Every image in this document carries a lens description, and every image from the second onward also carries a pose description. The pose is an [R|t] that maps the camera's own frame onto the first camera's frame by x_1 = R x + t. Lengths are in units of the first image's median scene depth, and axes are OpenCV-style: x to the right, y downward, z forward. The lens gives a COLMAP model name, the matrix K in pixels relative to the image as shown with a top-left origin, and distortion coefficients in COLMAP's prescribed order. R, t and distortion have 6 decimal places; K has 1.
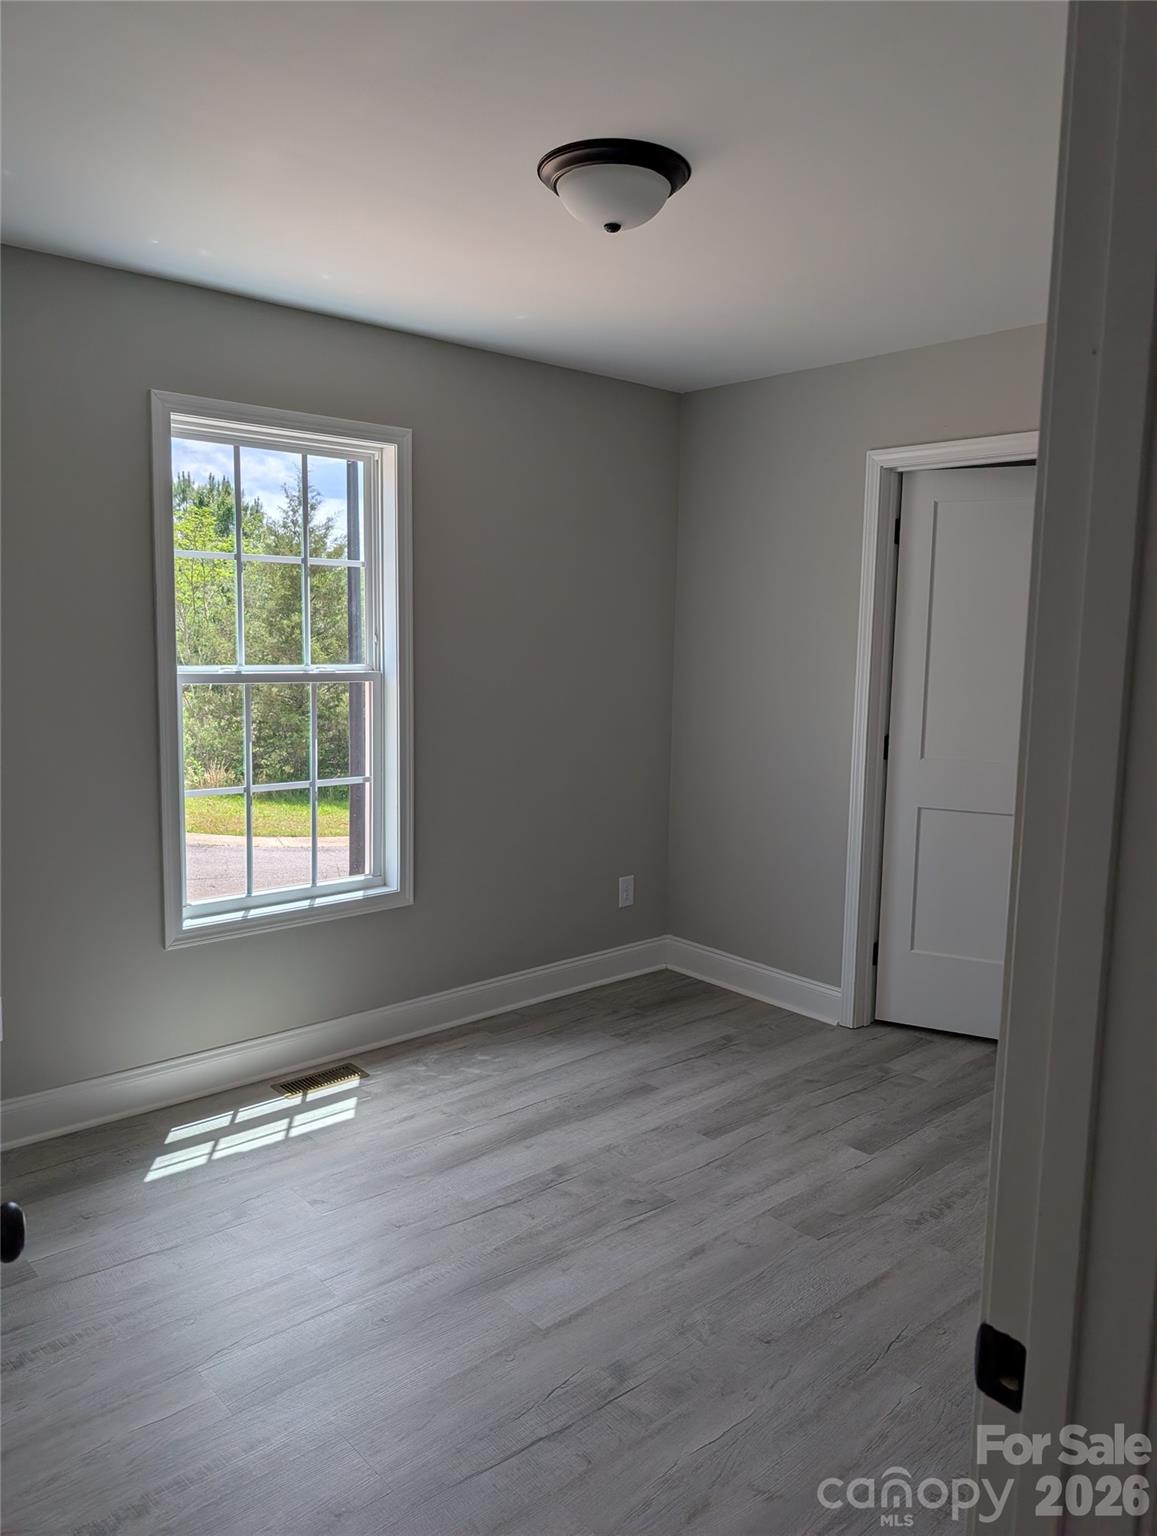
lens RADIAL K [[1111.3, 0, 578.5], [0, 1111.3, 768.0], [0, 0, 1]] dist [0.007860, -0.004393]
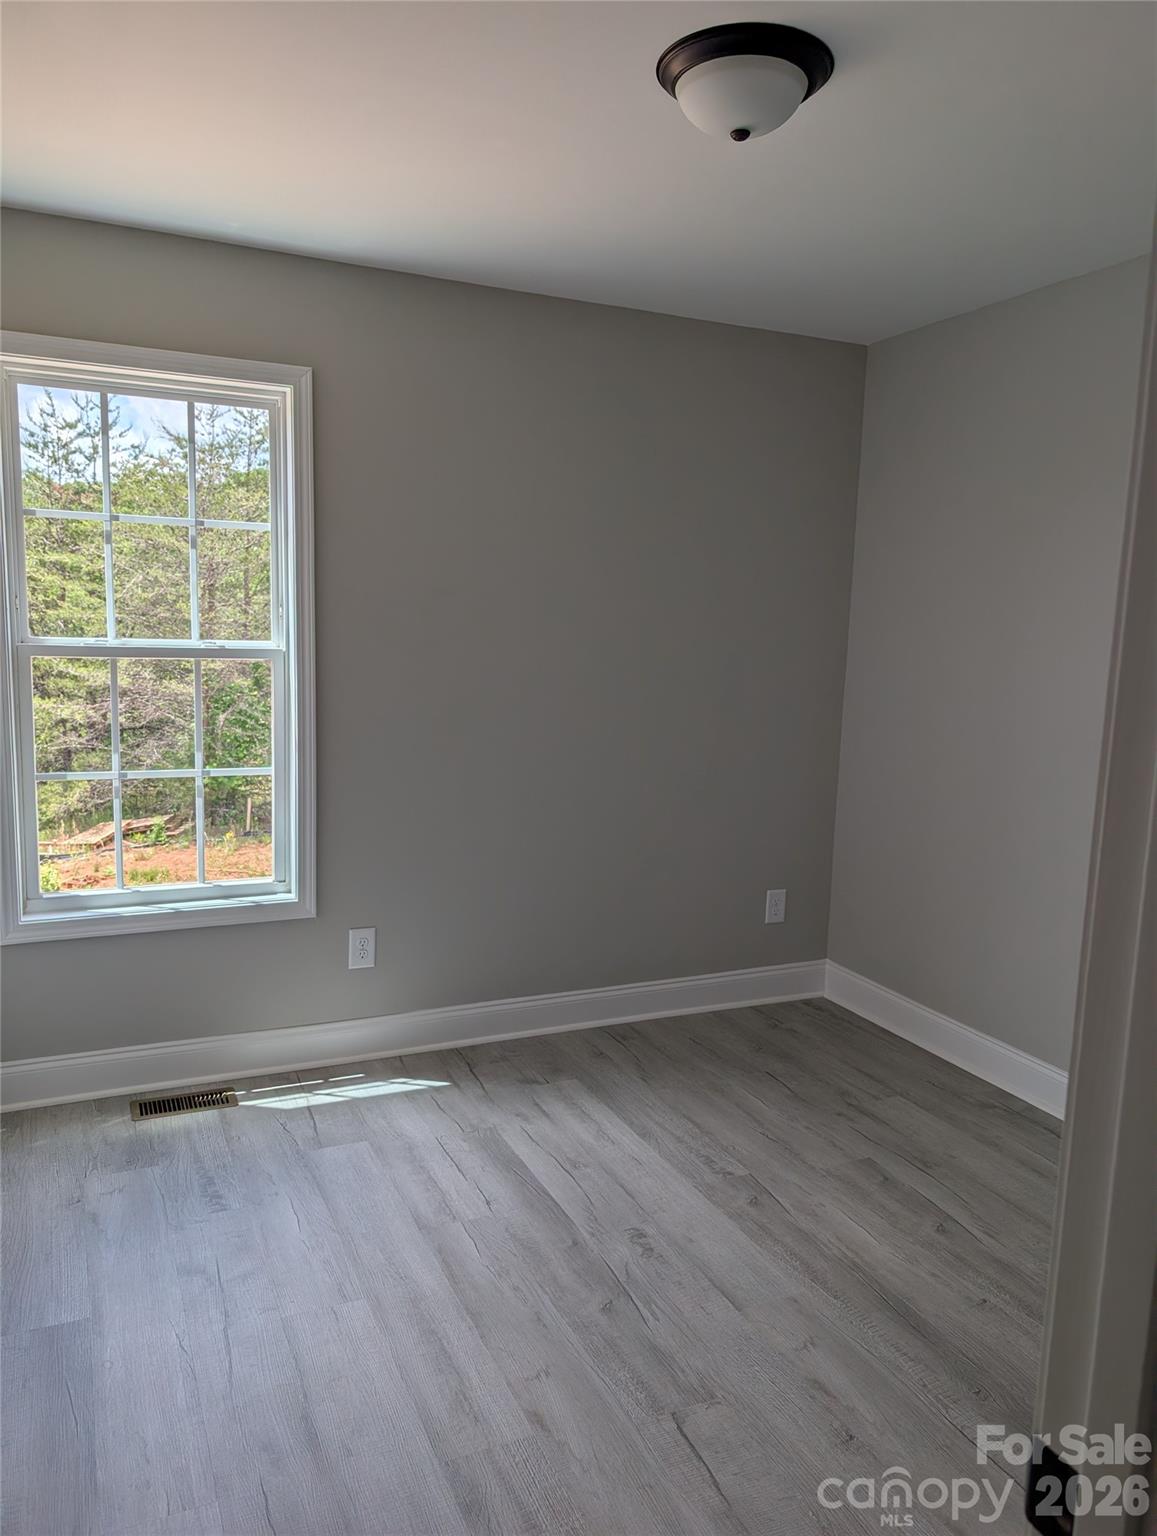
lens RADIAL K [[1074.7, 0, 578.5], [0, 1074.7, 768.0], [0, 0, 1]] dist [0.008646, 0.001338]
pose [[0.951689, 0.062696, -0.300596, 0.280405], [-0.057502, 0.998004, 0.026105, -0.027496], [0.301633, -0.007559, 0.953394, 0.240197]]
